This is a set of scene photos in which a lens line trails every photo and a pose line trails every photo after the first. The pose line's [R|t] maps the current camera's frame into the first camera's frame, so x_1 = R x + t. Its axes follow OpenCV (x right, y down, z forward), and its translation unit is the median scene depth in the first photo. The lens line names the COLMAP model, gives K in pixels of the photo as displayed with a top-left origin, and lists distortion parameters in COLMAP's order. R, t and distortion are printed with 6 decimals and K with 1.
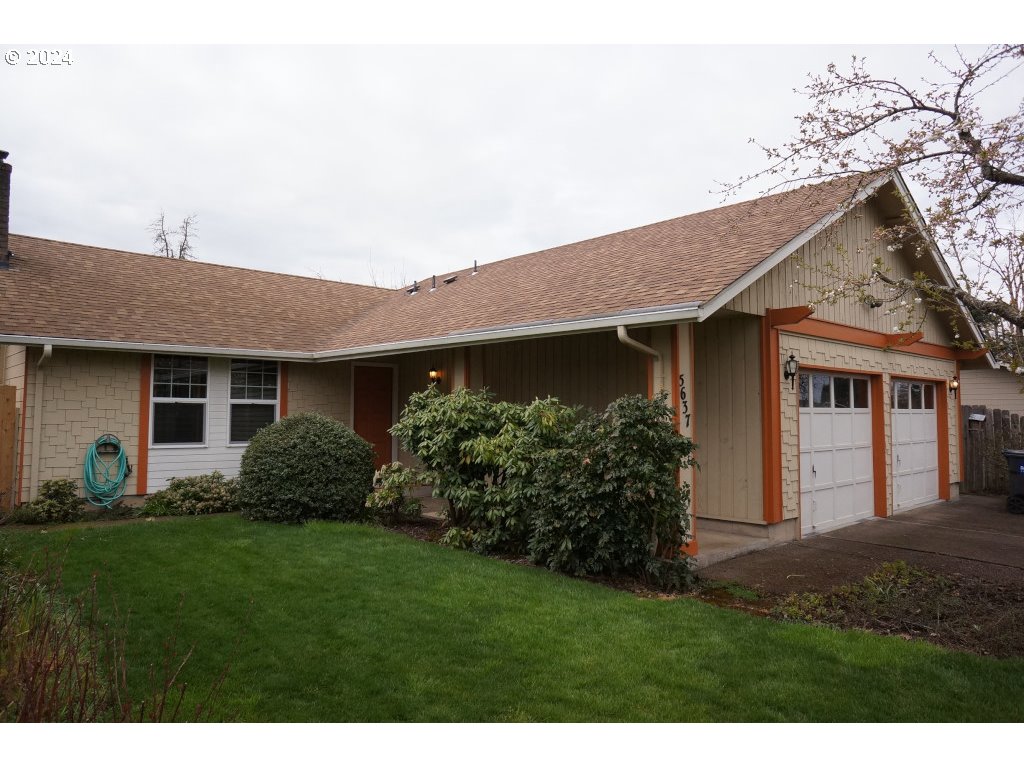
lens RADIAL K [[702.0, 0, 508.0], [0, 702.0, 383.9], [0, 0, 1]] dist [-0.046806, 0.059981]
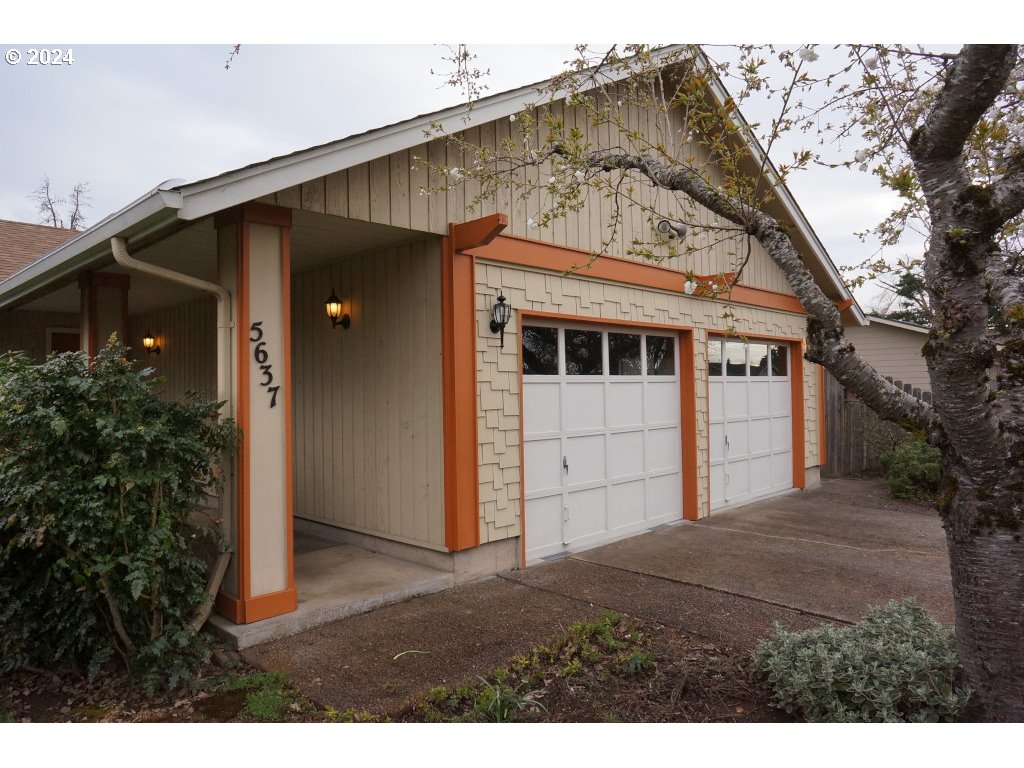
lens RADIAL K [[702.0, 0, 518.4], [0, 702.0, 382.6], [0, 0, 1]] dist [-0.046806, 0.059981]
pose [[0.997993, -0.018533, 0.060549, 0.349004], [0.016732, 0.999406, 0.030120, 0.019816], [-0.061072, -0.029046, 0.997711, 0.298244]]
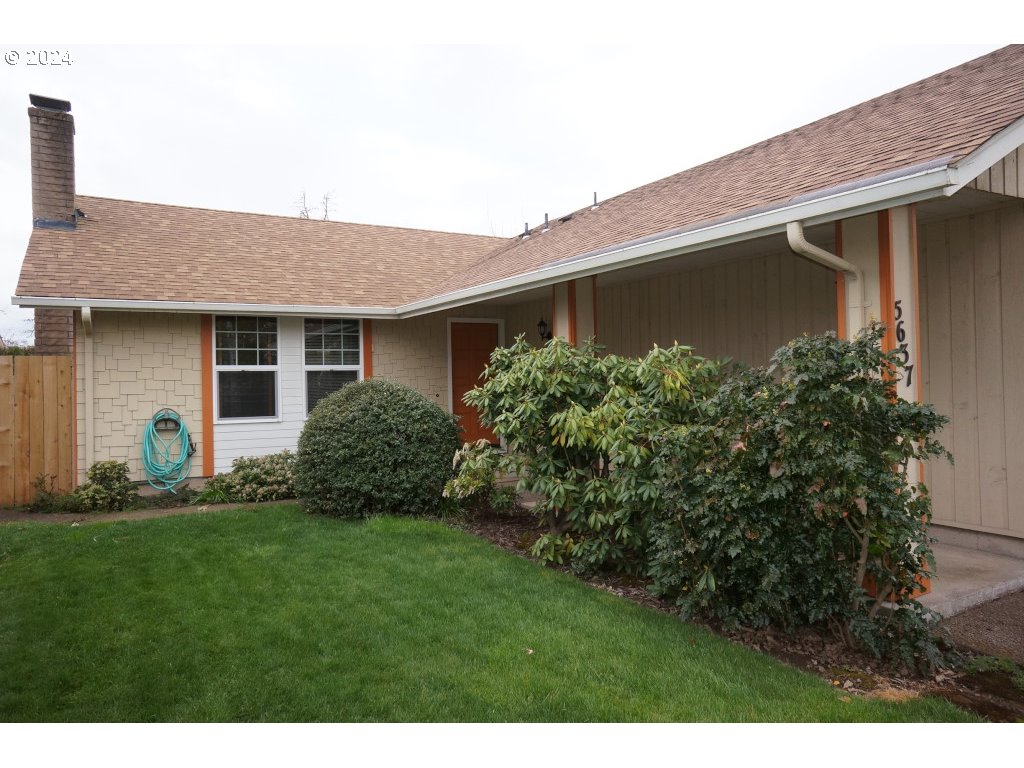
lens RADIAL K [[702.0, 0, 505.2], [0, 702.0, 373.9], [0, 0, 1]] dist [-0.046806, 0.059981]
pose [[0.977616, -0.024150, -0.209005, 0.030274], [0.031569, 0.998982, 0.032234, 0.015950], [0.208014, -0.038111, 0.977383, 0.264223]]
